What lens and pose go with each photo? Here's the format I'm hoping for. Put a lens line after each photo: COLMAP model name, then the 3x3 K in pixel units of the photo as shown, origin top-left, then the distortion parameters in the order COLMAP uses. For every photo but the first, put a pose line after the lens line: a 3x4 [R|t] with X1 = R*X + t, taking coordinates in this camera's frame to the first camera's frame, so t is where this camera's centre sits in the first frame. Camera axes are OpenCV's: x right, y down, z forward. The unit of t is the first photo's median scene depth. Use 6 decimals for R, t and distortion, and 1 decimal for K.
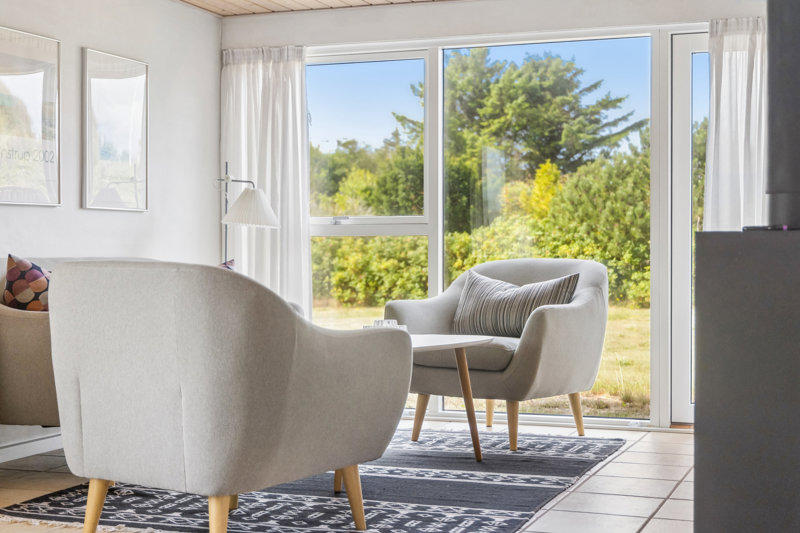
lens RADIAL K [[1271.3, 0, 400.0], [0, 1271.3, 266.5], [0, 0, 1]] dist [0.030946, 0.066224]
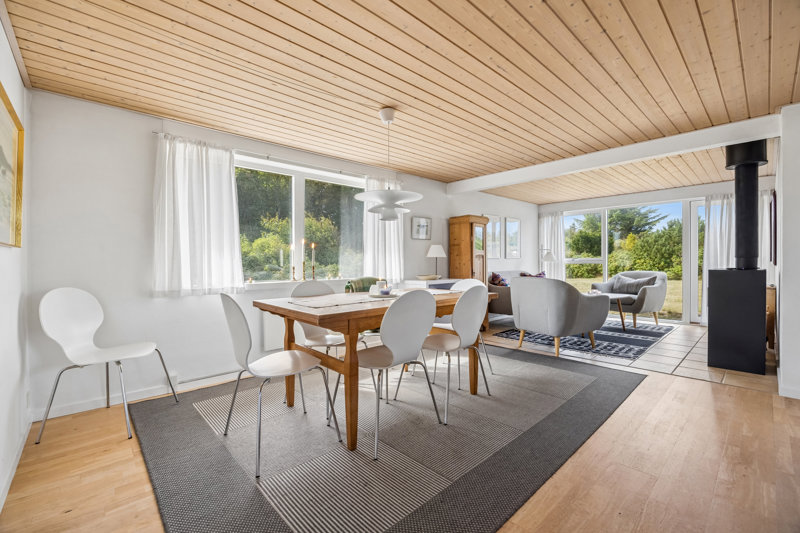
lens RADIAL K [[347.3, 0, 408.3], [0, 347.3, 263.9], [0, 0, 1]] dist [-0.001565, 0.000070]
pose [[0.901263, -0.004196, -0.433251, -0.050229], [0.003505, 0.999991, -0.002395, -0.025471], [0.433257, 0.000640, 0.901270, -0.098765]]
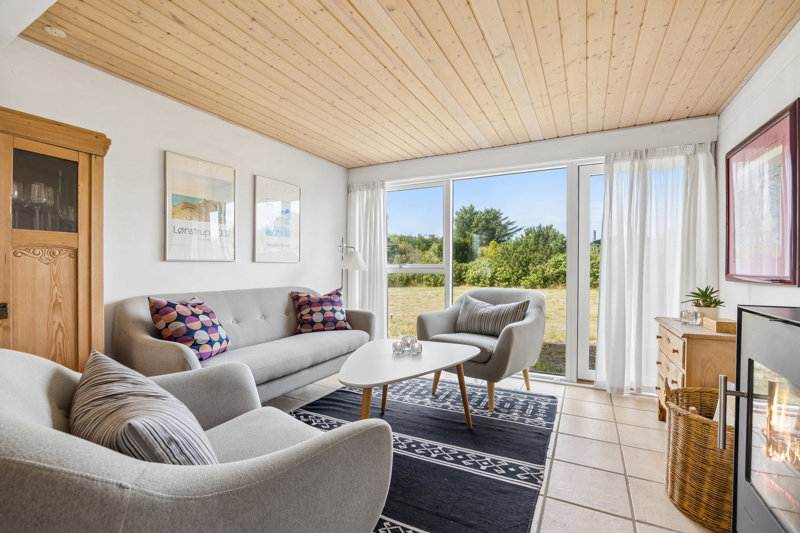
lens RADIAL K [[358.4, 0, 400.0], [0, 358.4, 266.5], [0, 0, 1]] dist [-0.003038, 0.000049]
pose [[0.991232, 0.005466, -0.132017, 0.029201], [-0.006970, 0.999916, -0.010934, -0.032346], [0.131946, 0.011759, 0.991187, 0.476802]]
